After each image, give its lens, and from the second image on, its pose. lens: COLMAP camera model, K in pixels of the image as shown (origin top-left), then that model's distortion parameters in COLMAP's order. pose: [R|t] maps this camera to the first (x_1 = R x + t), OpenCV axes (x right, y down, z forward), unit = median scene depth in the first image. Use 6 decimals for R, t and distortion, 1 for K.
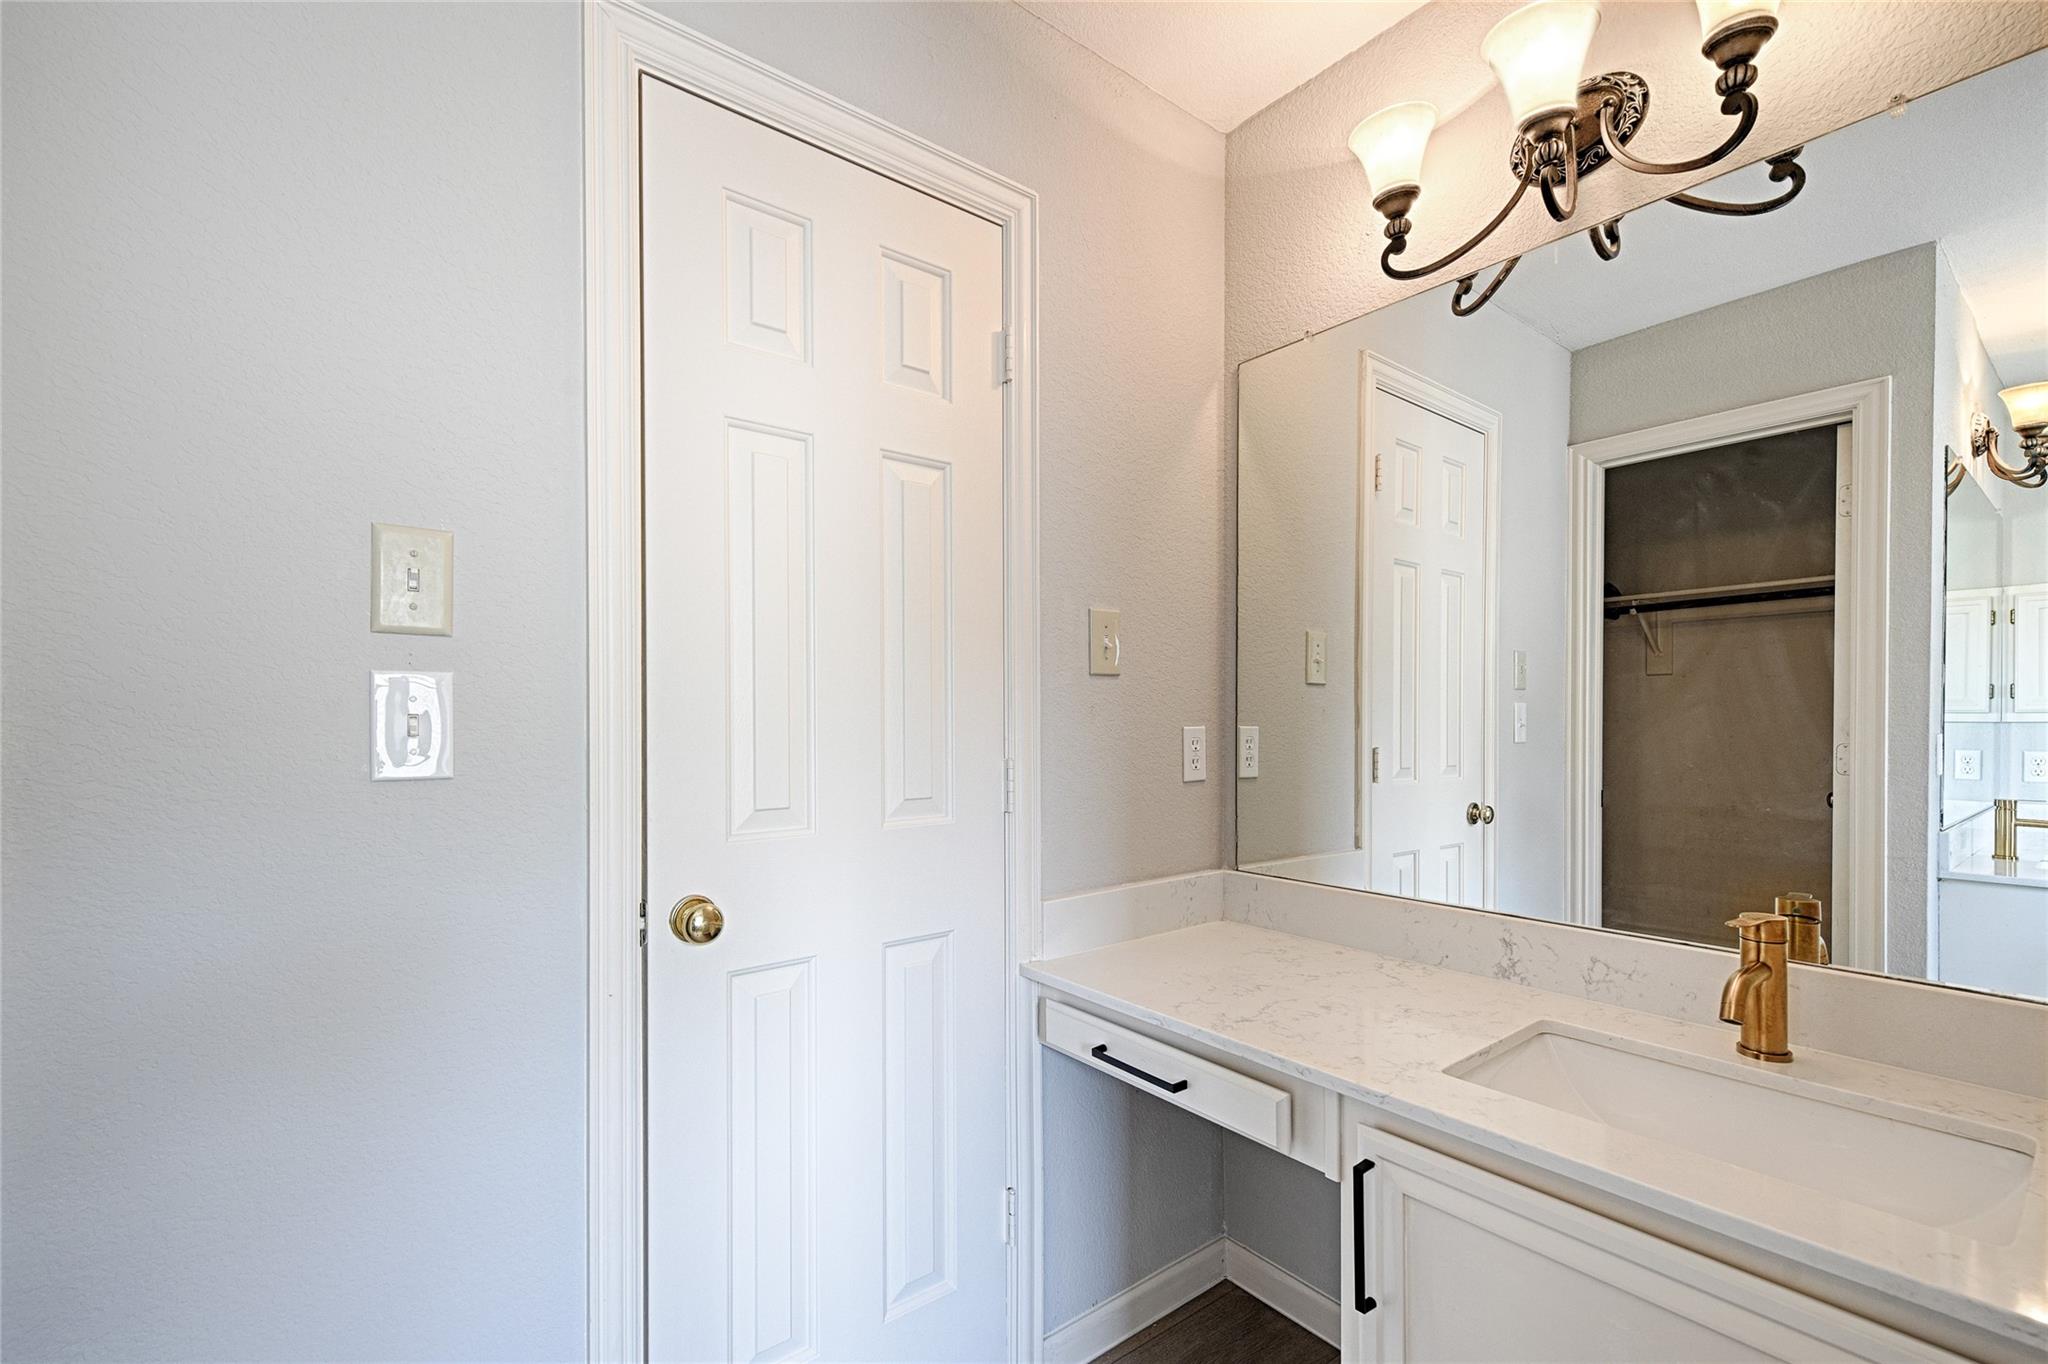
lens RADIAL K [[858.9, 0, 977.3], [0, 858.9, 711.5], [0, 0, 1]] dist [0.009427, -0.002641]
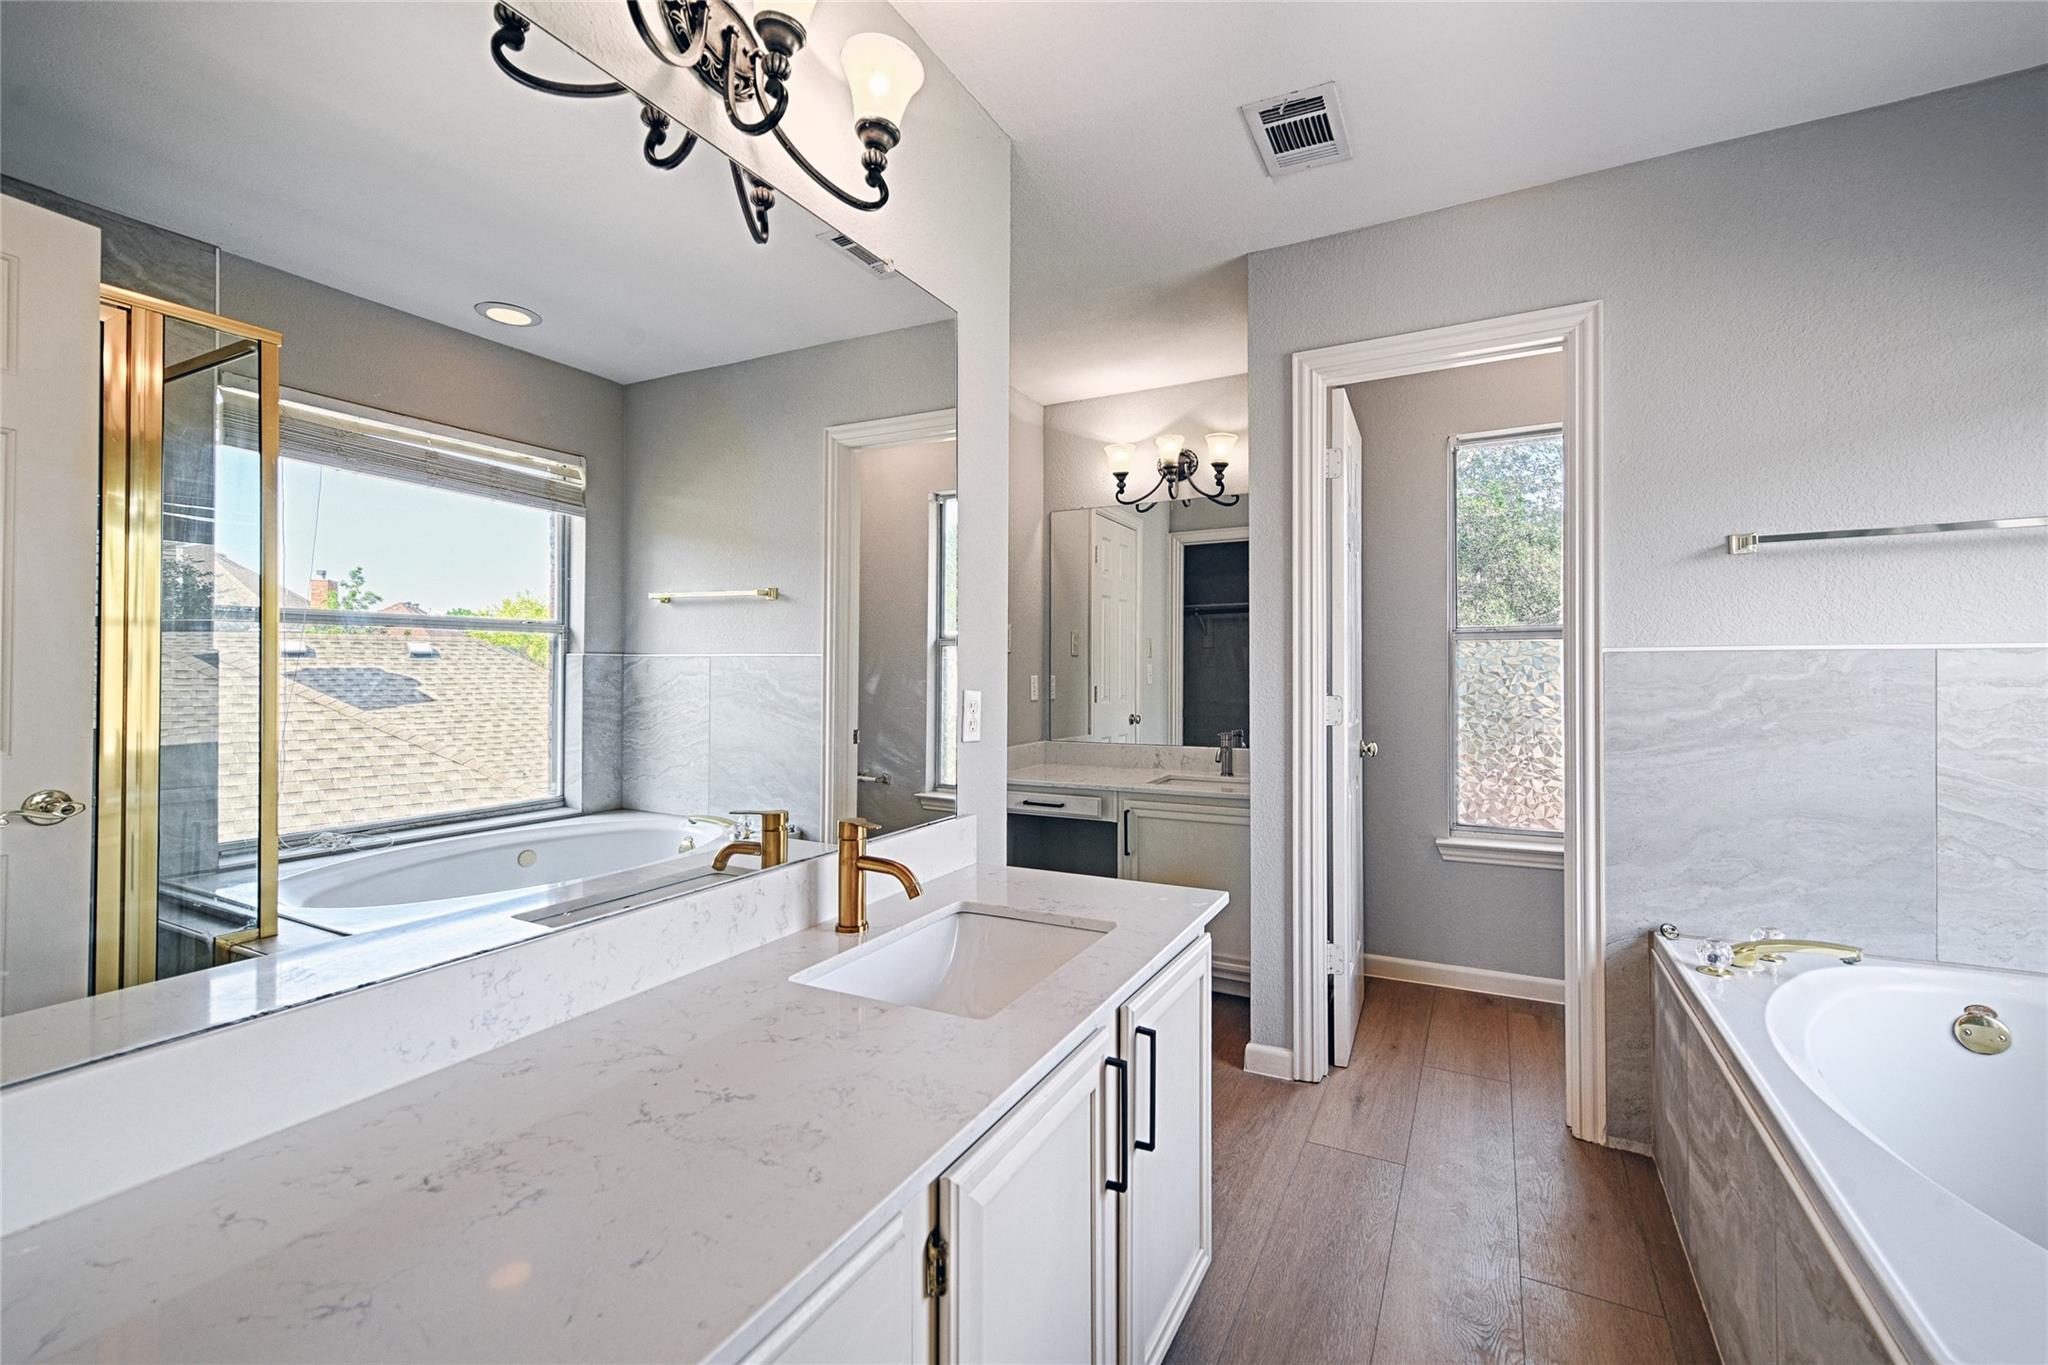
lens RADIAL K [[858.9, 0, 1028.1], [0, 858.9, 671.0], [0, 0, 1]] dist [0.009427, -0.002641]
pose [[0.899141, -0.006249, 0.437615, -0.928064], [0.002933, 0.999962, 0.008253, -0.018229], [-0.437650, -0.006137, 0.899125, -1.245965]]
